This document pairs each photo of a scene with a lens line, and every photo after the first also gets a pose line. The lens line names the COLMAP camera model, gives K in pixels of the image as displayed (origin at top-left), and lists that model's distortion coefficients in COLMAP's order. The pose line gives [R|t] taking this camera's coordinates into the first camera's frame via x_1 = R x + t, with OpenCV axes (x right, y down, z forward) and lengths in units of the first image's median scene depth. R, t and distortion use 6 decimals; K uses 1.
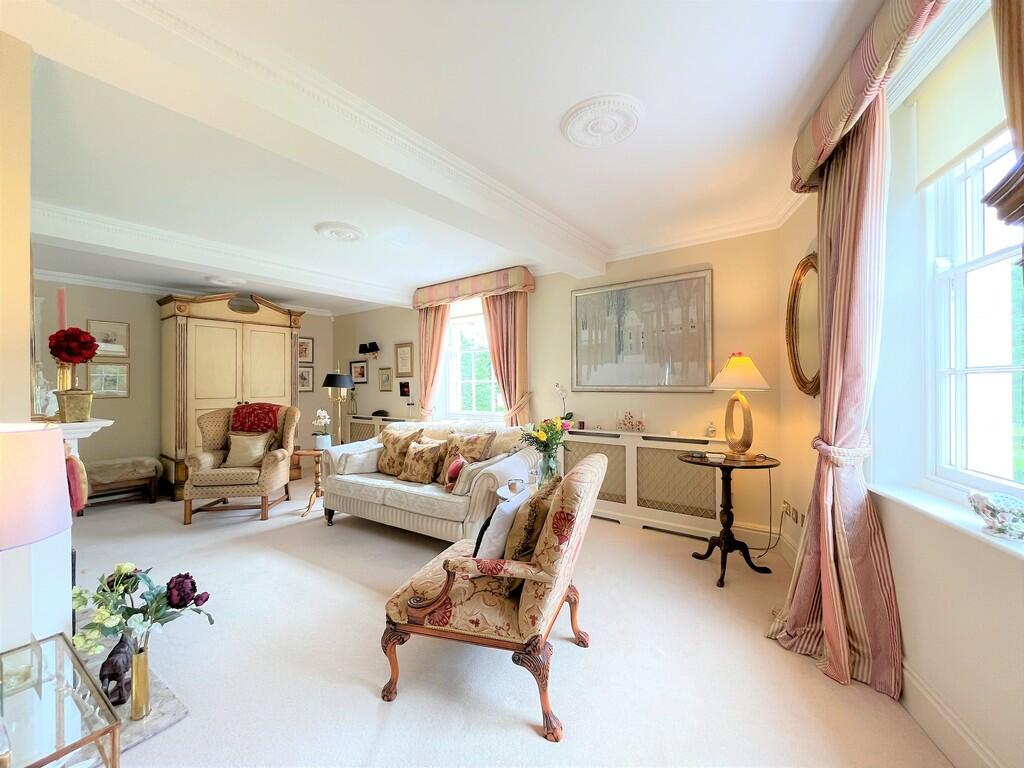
lens RADIAL K [[411.4, 0, 512.0], [0, 411.4, 384.0], [0, 0, 1]] dist [0.000108, -0.000287]
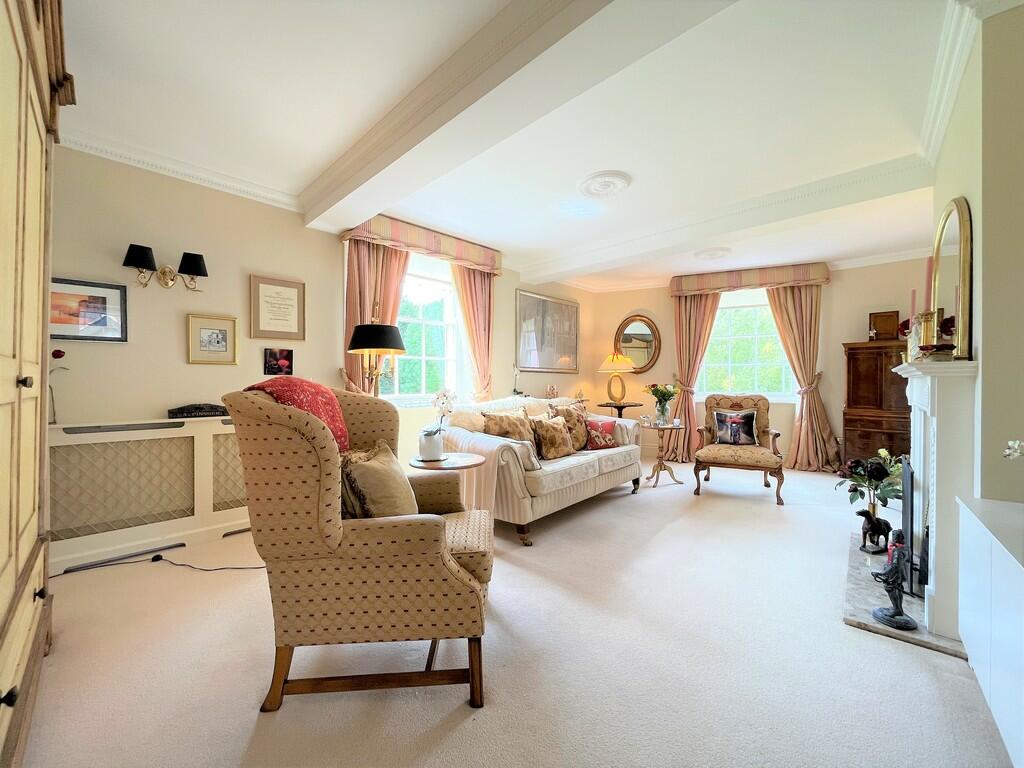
lens RADIAL K [[411.4, 0, 512.0], [0, 411.4, 384.0], [0, 0, 1]] dist [0.000108, -0.000287]
pose [[0.141130, -0.014870, 0.989879, -0.771785], [-0.029381, 0.999384, 0.019201, 0.022831], [-0.989555, -0.031794, 0.140606, 0.611905]]
